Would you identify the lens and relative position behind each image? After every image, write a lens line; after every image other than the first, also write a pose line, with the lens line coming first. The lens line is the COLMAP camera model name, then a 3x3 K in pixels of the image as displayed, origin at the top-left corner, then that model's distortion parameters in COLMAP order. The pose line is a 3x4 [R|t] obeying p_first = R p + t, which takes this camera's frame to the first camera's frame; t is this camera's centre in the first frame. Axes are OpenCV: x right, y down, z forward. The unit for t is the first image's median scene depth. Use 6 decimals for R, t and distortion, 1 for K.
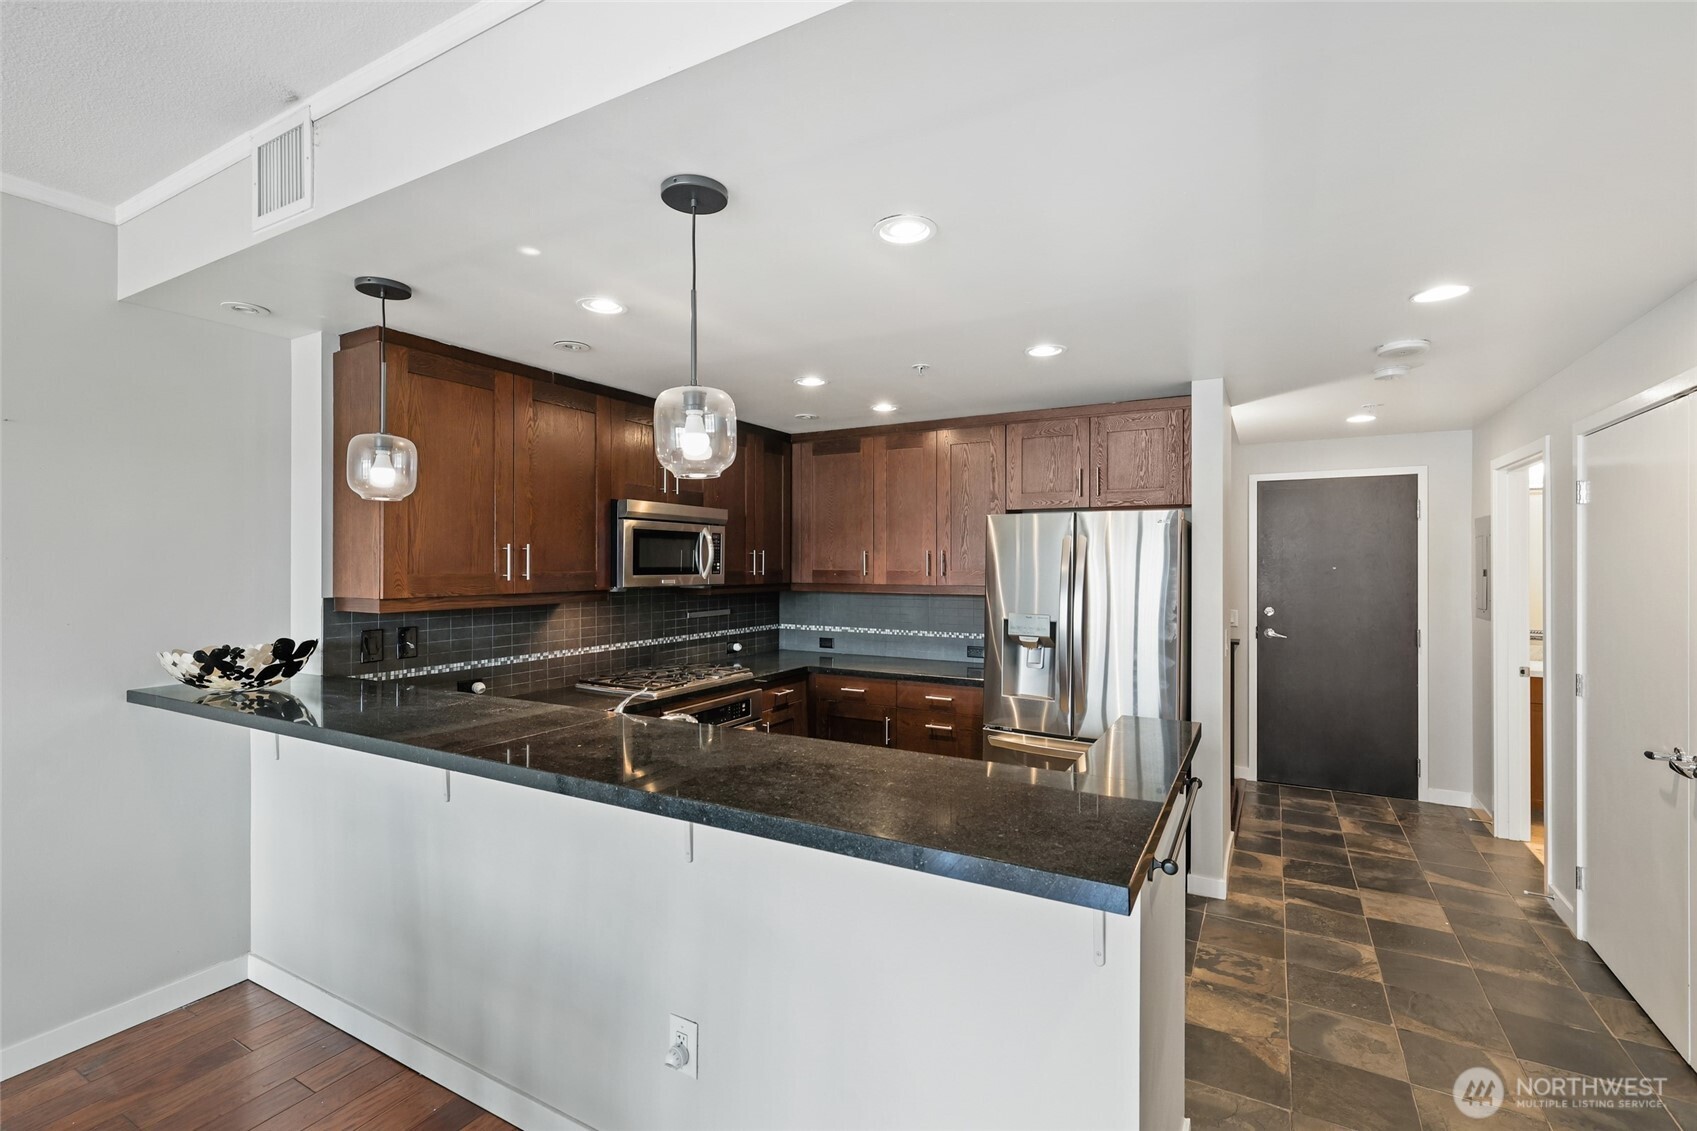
lens RADIAL K [[739.7, 0, 861.2], [0, 739.7, 561.2], [0, 0, 1]] dist [-0.000863, -0.000010]
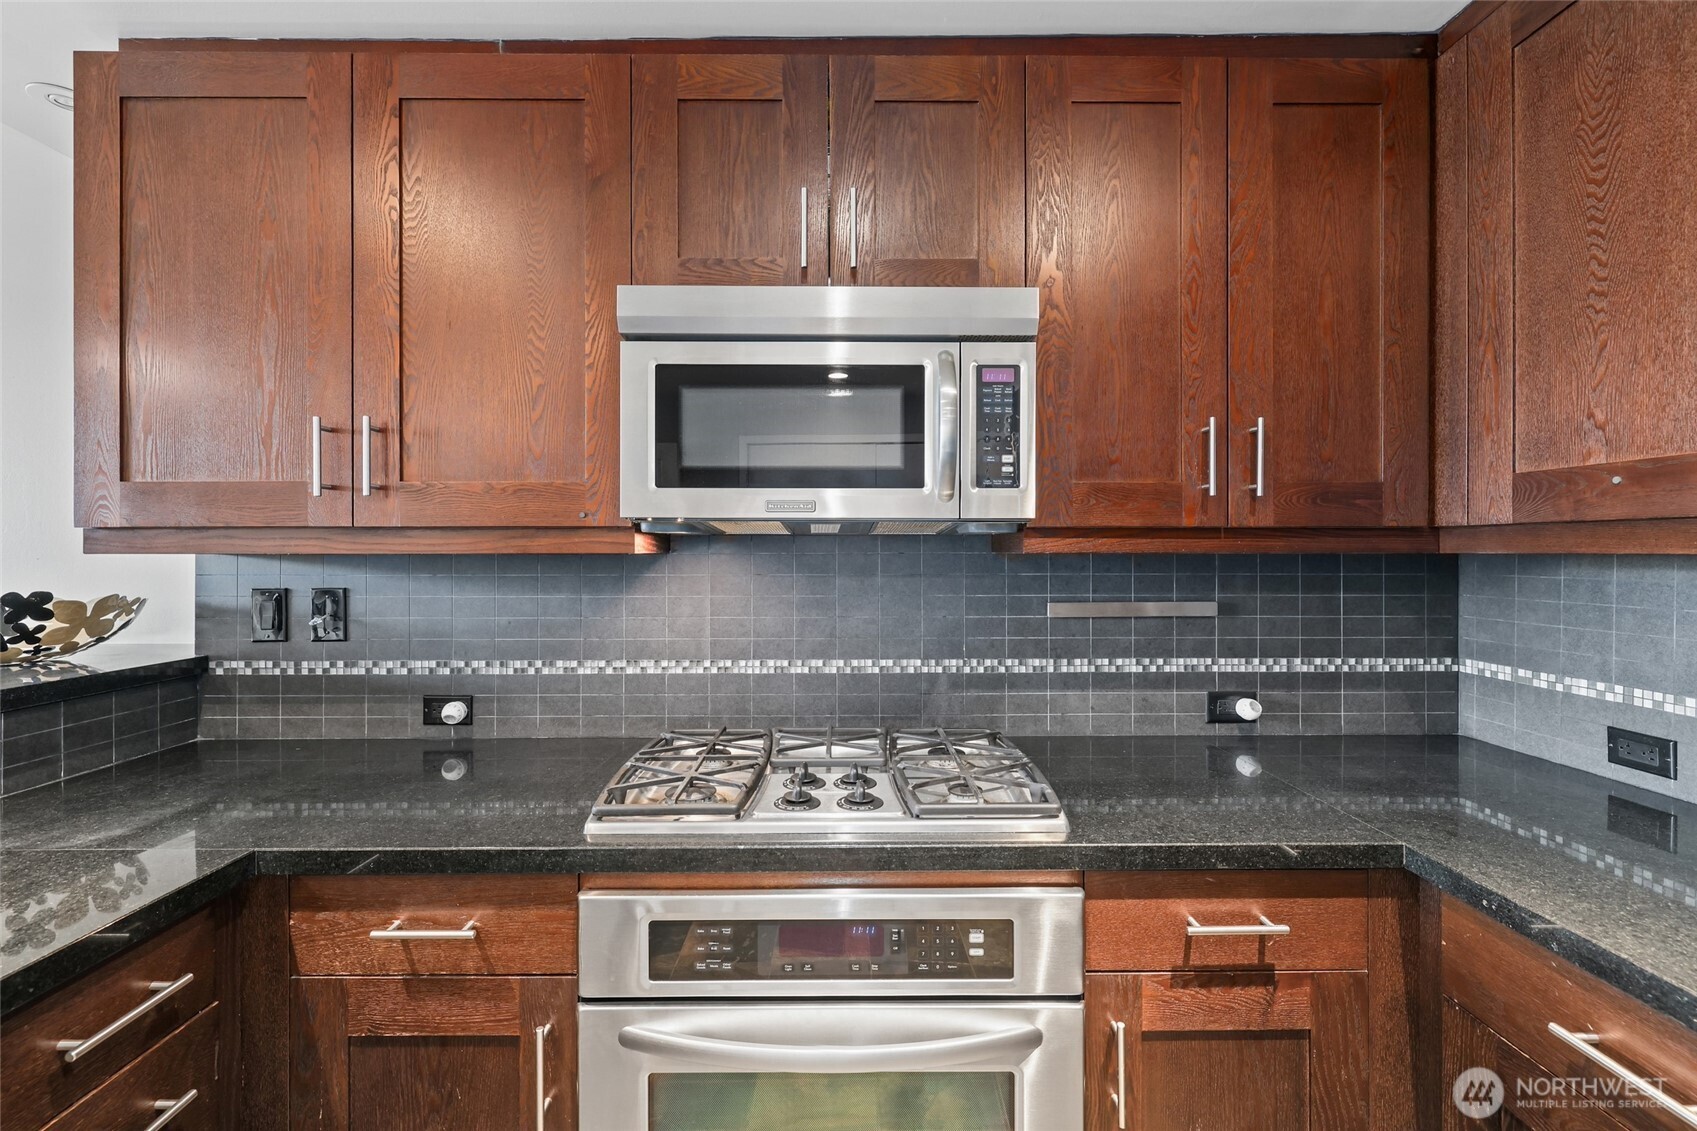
lens RADIAL K [[732.0, 0, 846.1], [0, 732.0, 548.8], [0, 0, 1]] dist [-0.000808, 0.000379]
pose [[0.481957, -0.005784, -0.876176, 0.053432], [0.006333, 0.999975, -0.003118, 0.041393], [0.876172, -0.004046, 0.481981, 0.711508]]
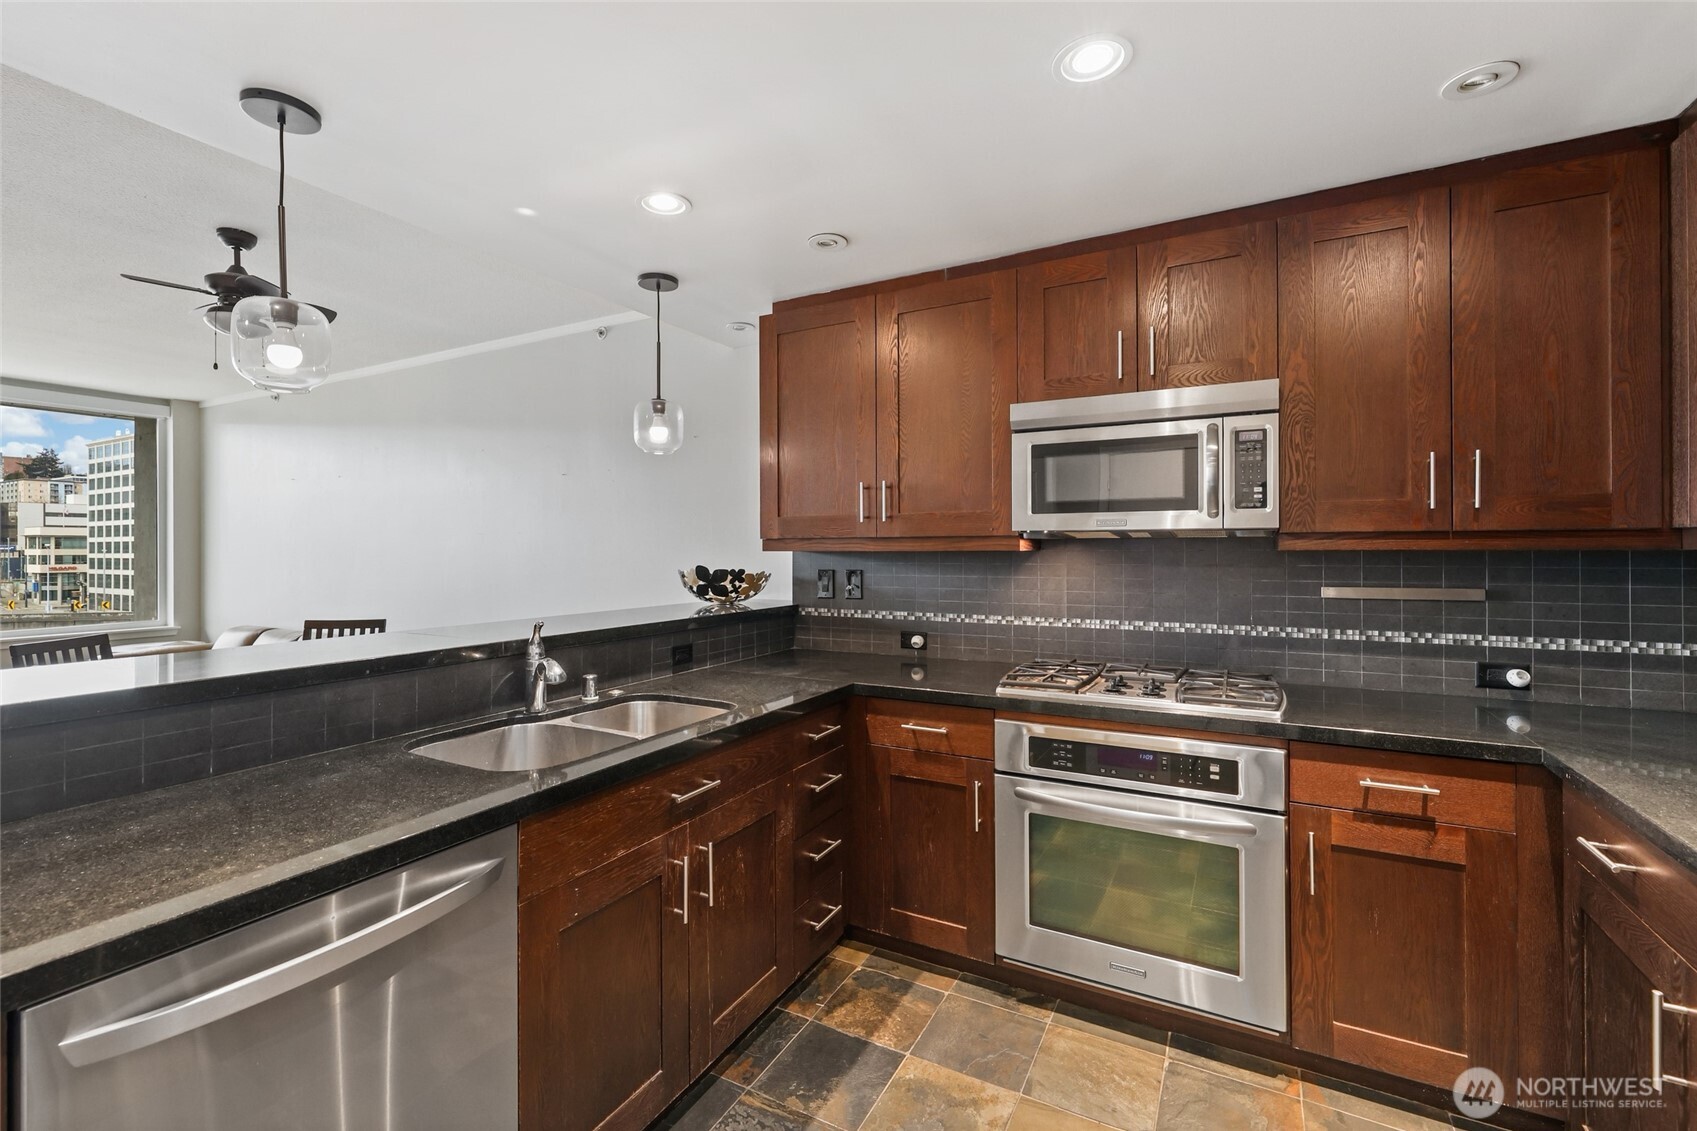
lens RADIAL K [[732.0, 0, 846.1], [0, 732.0, 548.8], [0, 0, 1]] dist [-0.000808, 0.000379]
pose [[-0.000207, -0.002941, -0.999996, 0.285437], [0.008419, 0.999960, -0.002943, 0.040919], [0.999965, -0.008419, -0.000182, 0.652707]]
